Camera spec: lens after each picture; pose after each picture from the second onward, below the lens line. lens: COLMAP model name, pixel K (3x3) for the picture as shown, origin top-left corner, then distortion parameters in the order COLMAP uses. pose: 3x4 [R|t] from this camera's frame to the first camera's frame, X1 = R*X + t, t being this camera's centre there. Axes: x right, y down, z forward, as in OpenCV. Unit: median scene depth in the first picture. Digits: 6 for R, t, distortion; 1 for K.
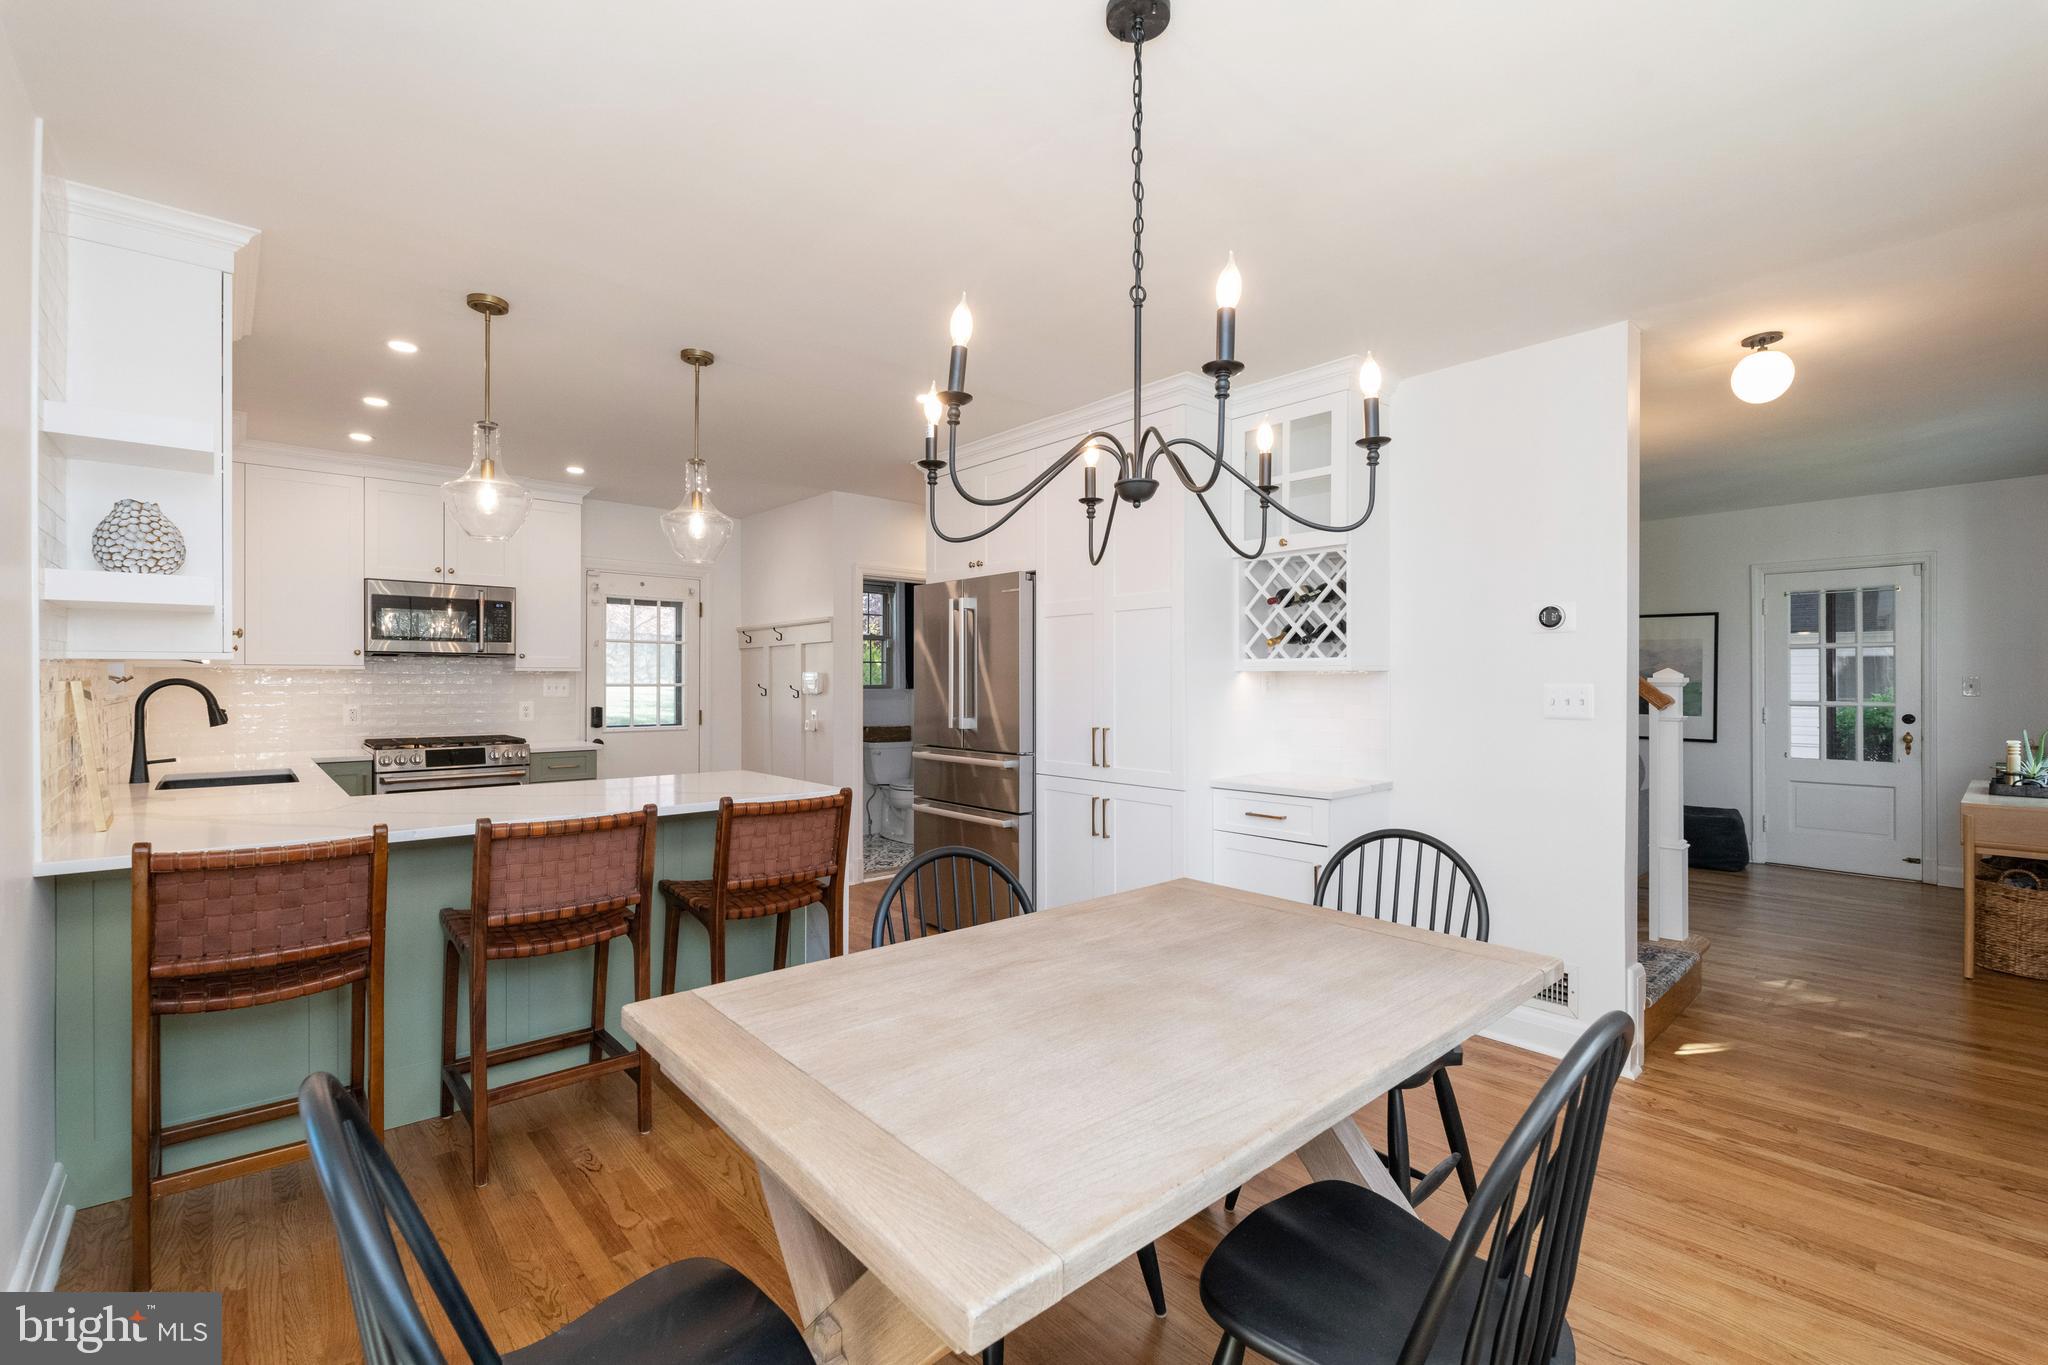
lens RADIAL K [[887.5, 0, 1001.2], [0, 887.5, 683.2], [0, 0, 1]] dist [0.000239, -0.000141]
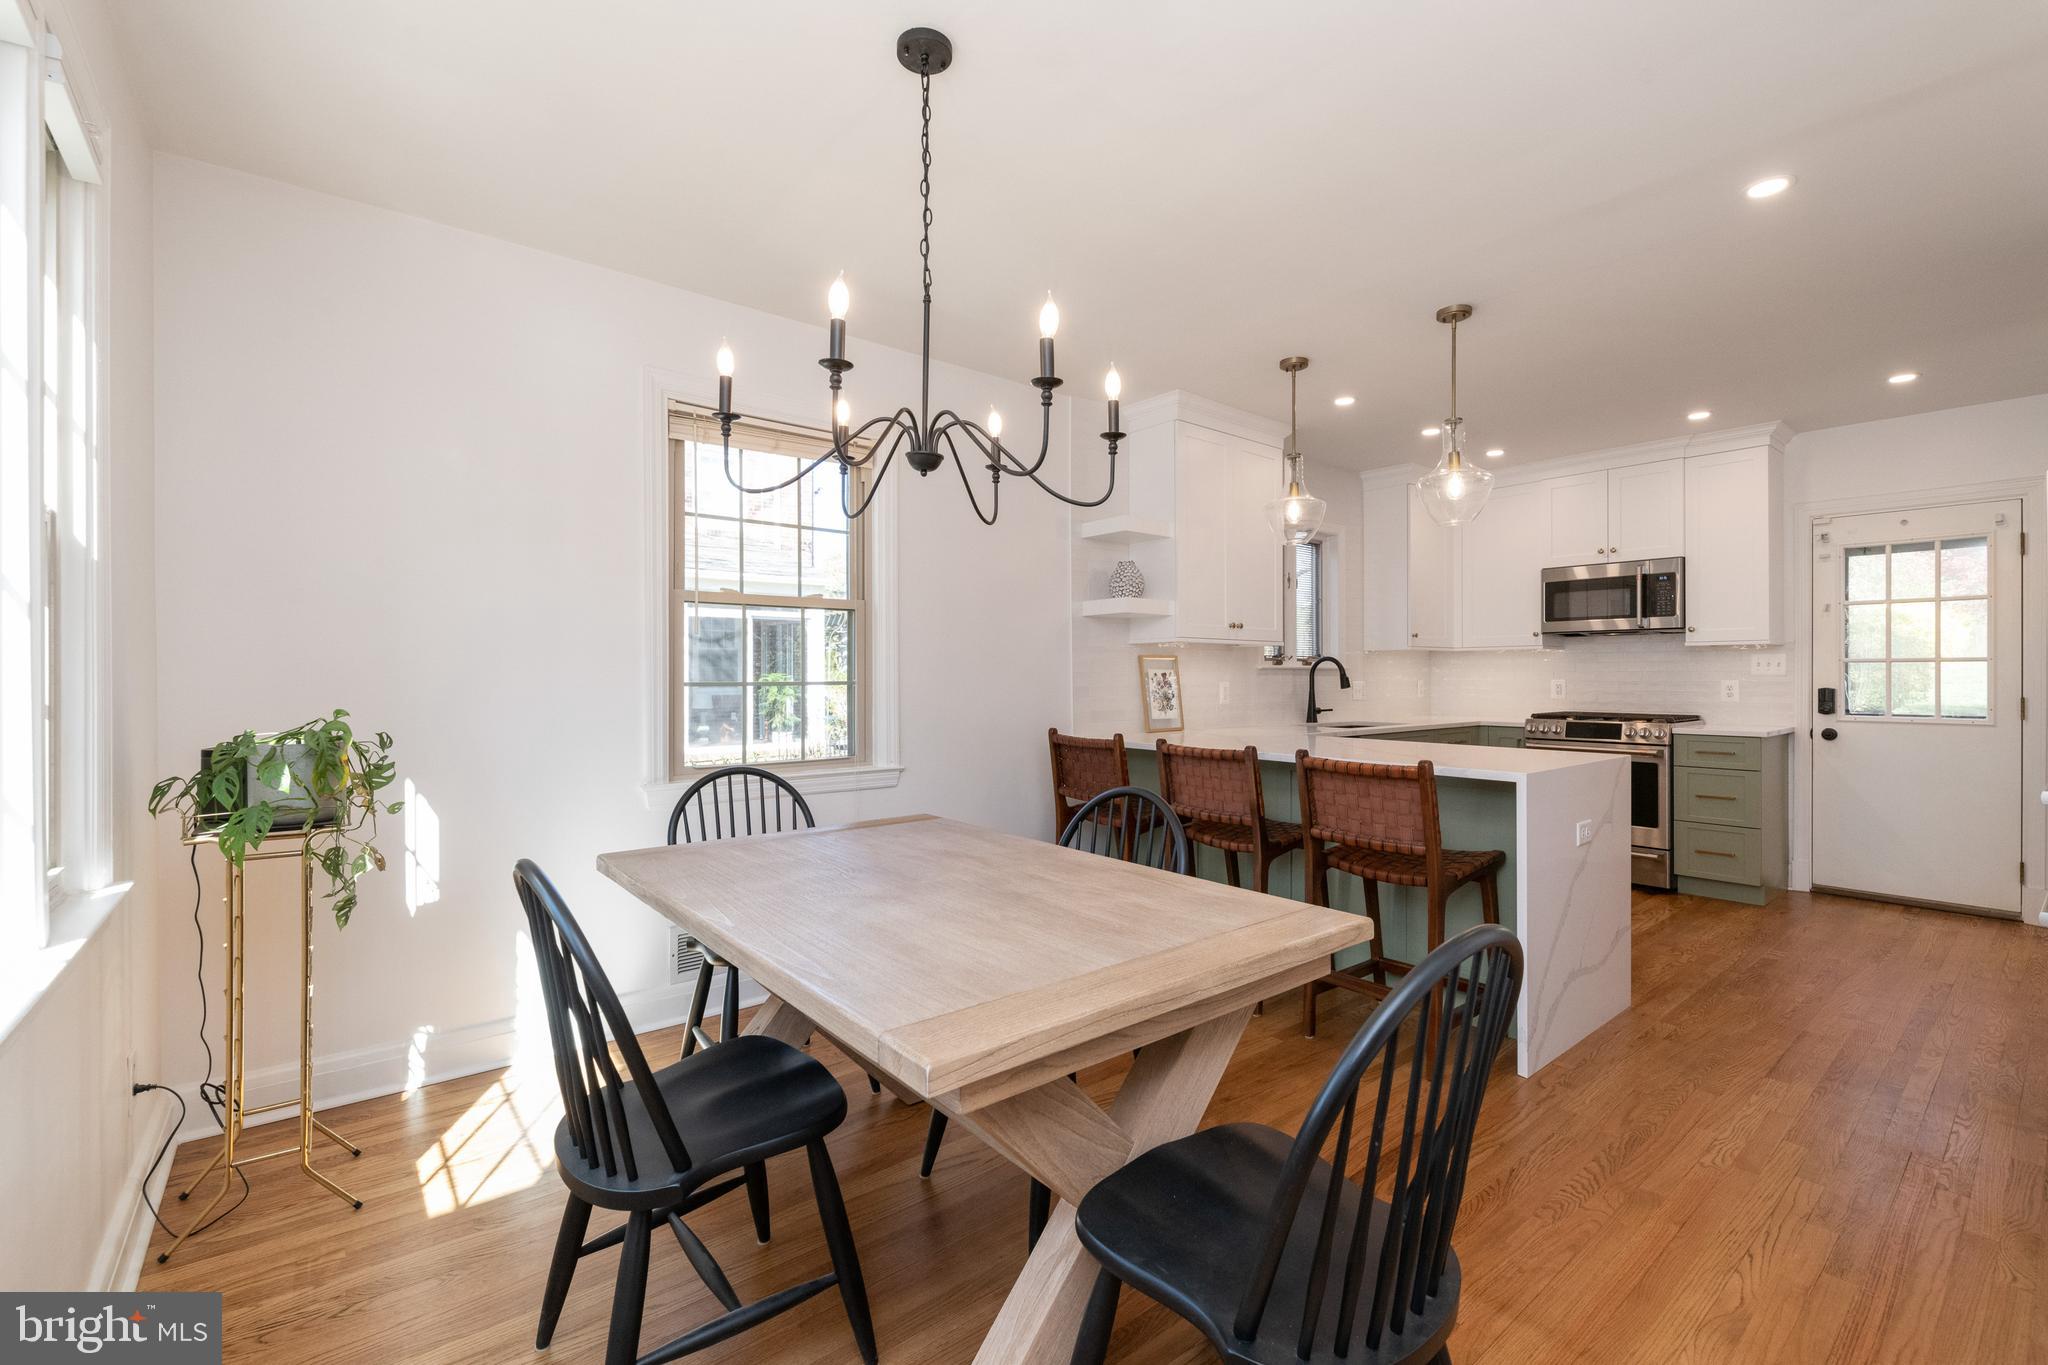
lens RADIAL K [[879.7, 0, 1046.1], [0, 879.7, 677.9], [0, 0, 1]] dist [0.002481, -0.005261]
pose [[-0.020429, 0.001126, -0.999791, 0.431644], [-0.000755, 0.999999, 0.001141, 0.021582], [0.999791, 0.000778, -0.020428, 0.391039]]
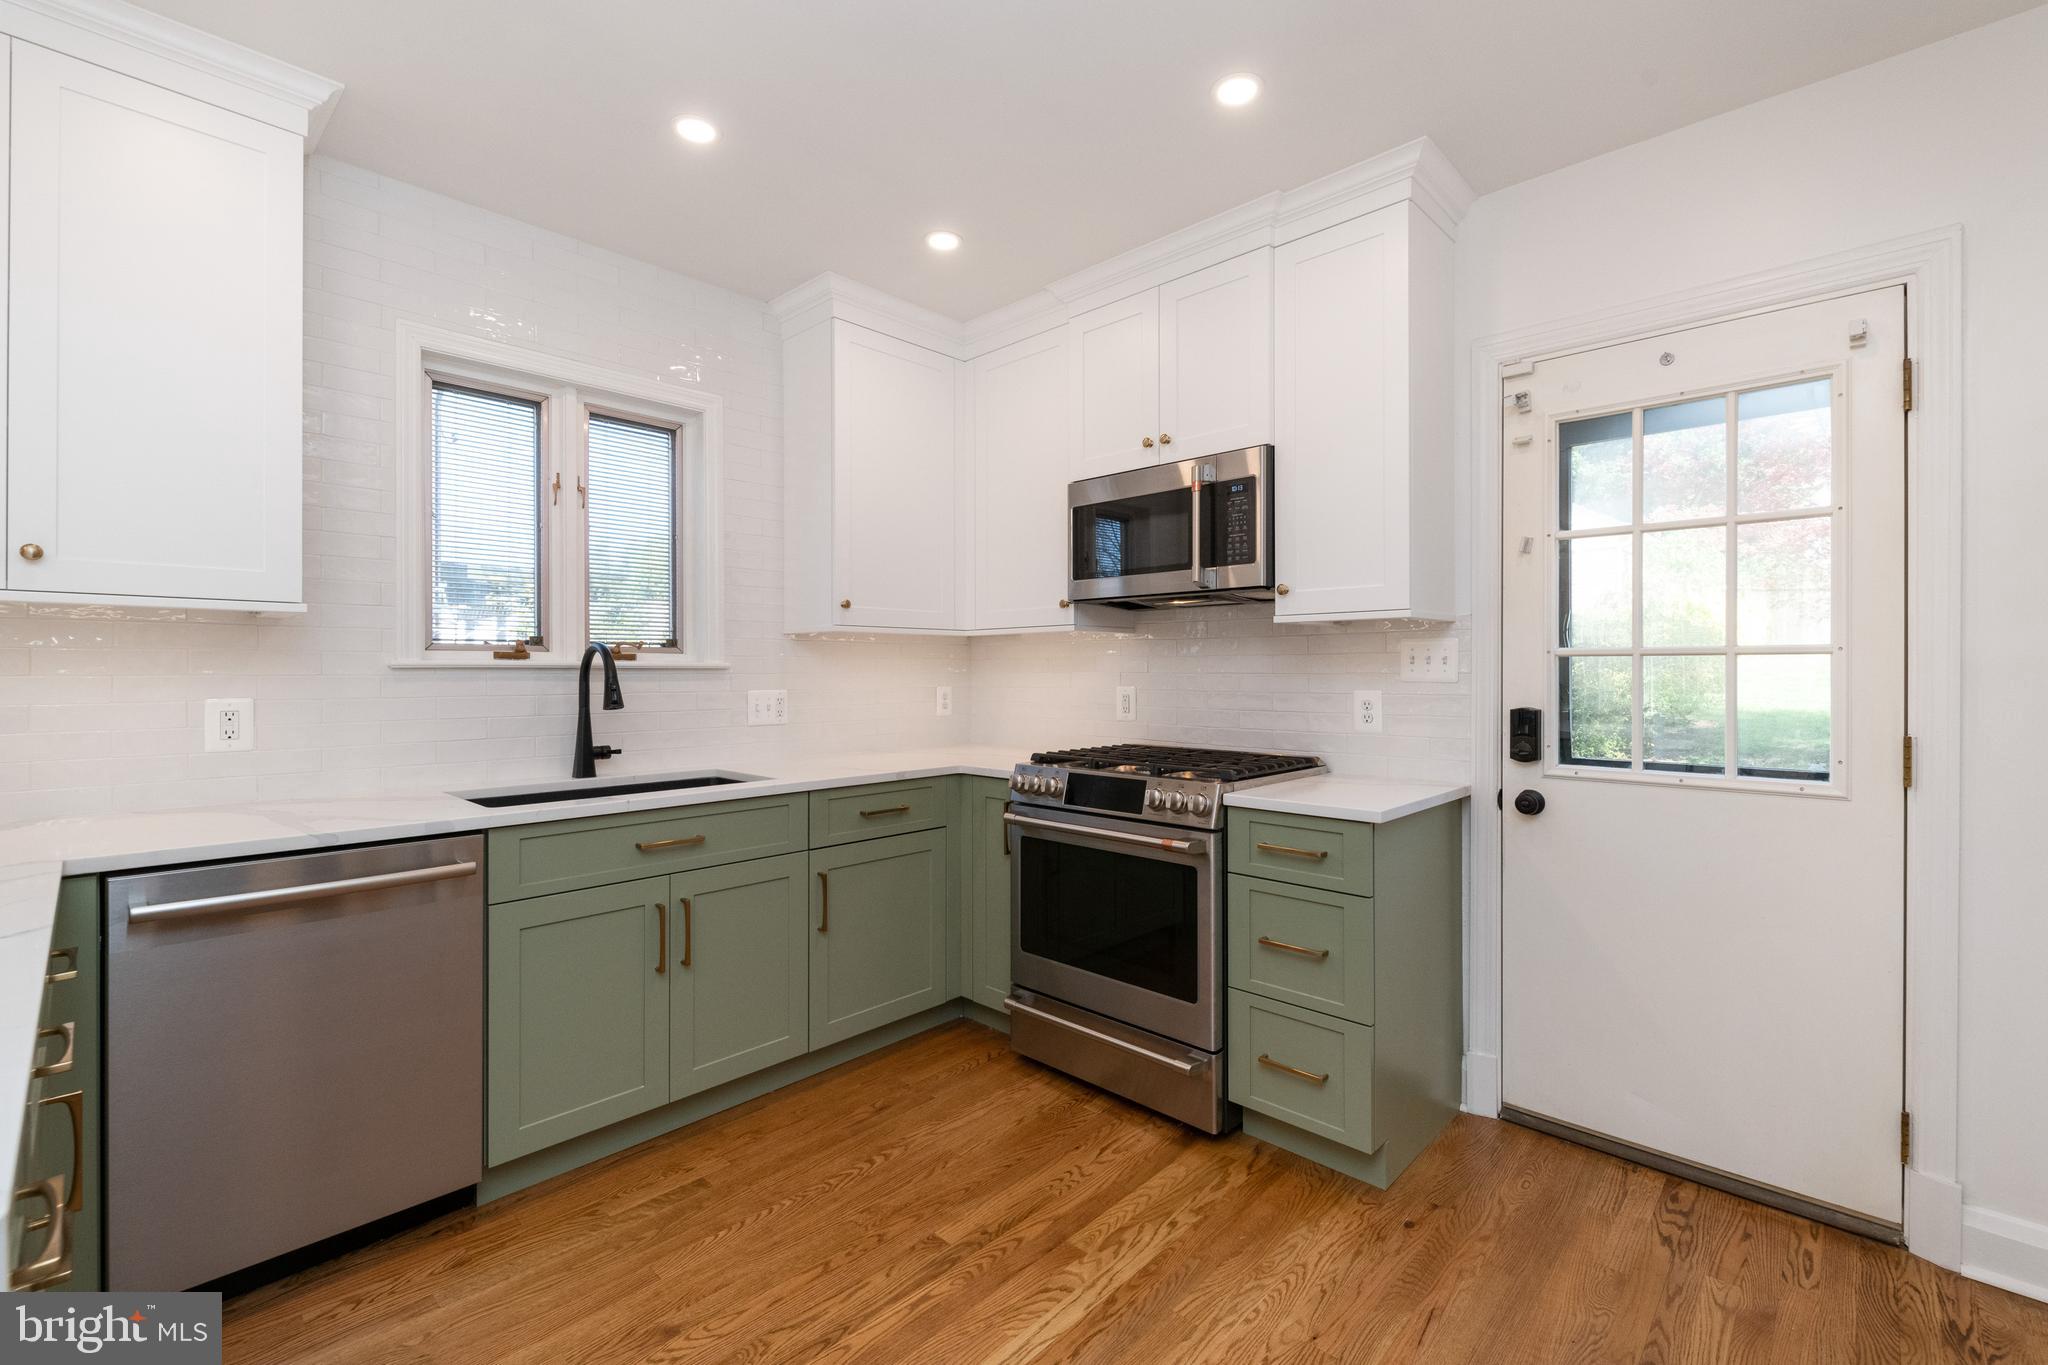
lens RADIAL K [[858.6, 0, 1050.0], [0, 858.6, 671.3], [0, 0, 1]] dist [0.012833, -0.009939]
pose [[0.106178, -0.000307, -0.994347, -0.124291], [-0.001738, 0.999998, -0.000494, 0.013515], [0.994346, 0.001781, 0.106177, 0.932432]]
